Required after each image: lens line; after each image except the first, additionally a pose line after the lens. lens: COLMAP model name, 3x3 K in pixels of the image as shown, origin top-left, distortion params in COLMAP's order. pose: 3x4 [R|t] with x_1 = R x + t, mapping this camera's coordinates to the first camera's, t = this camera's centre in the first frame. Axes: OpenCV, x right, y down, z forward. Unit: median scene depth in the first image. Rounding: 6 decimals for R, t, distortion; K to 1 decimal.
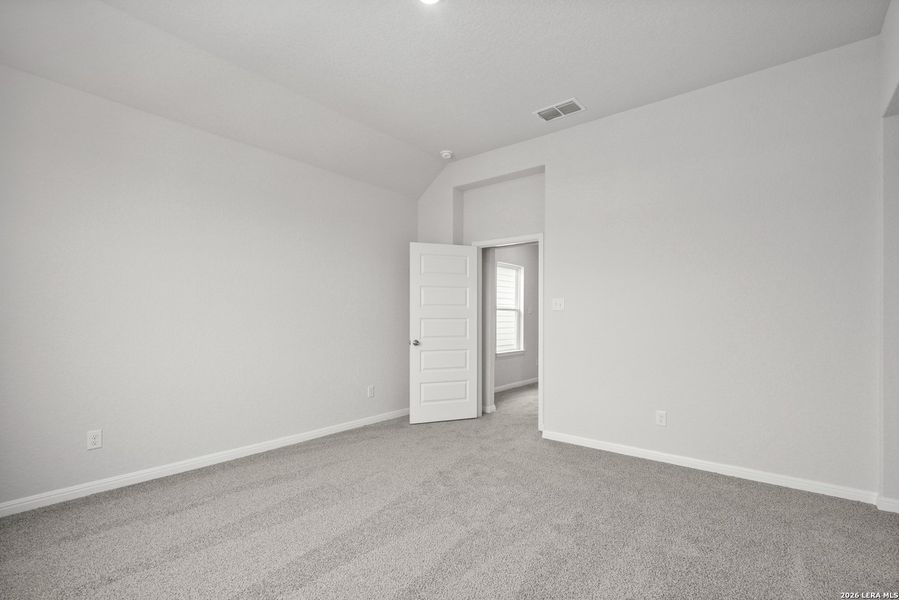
lens RADIAL K [[418.9, 0, 447.6], [0, 418.9, 304.2], [0, 0, 1]] dist [-0.000329, -0.000089]
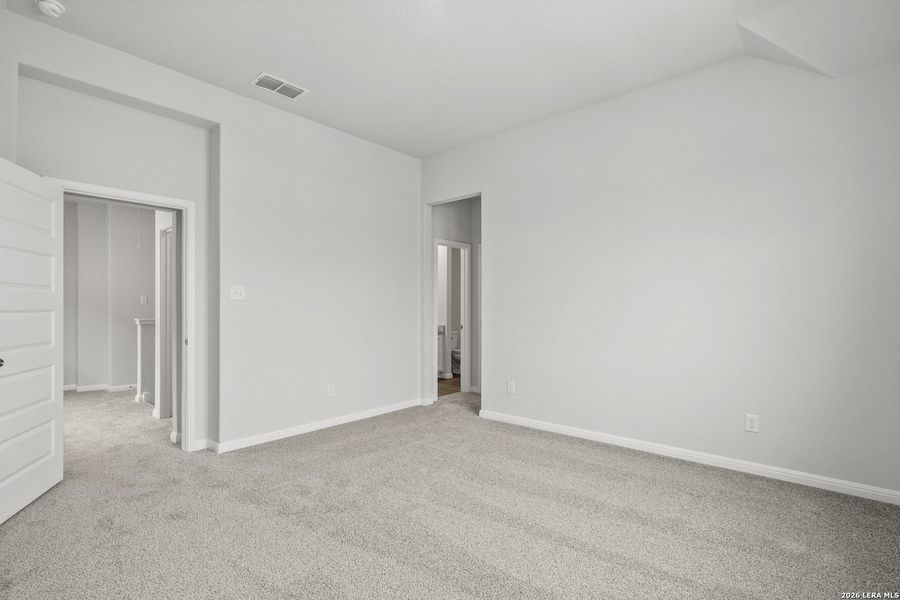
lens RADIAL K [[419.3, 0, 448.1], [0, 419.3, 304.2], [0, 0, 1]] dist [-0.000329, -0.000089]
pose [[0.040606, 0.008607, 0.999138, -0.616413], [-0.025945, 0.999635, -0.007557, 0.018926], [-0.998838, -0.025616, 0.040815, 0.546237]]
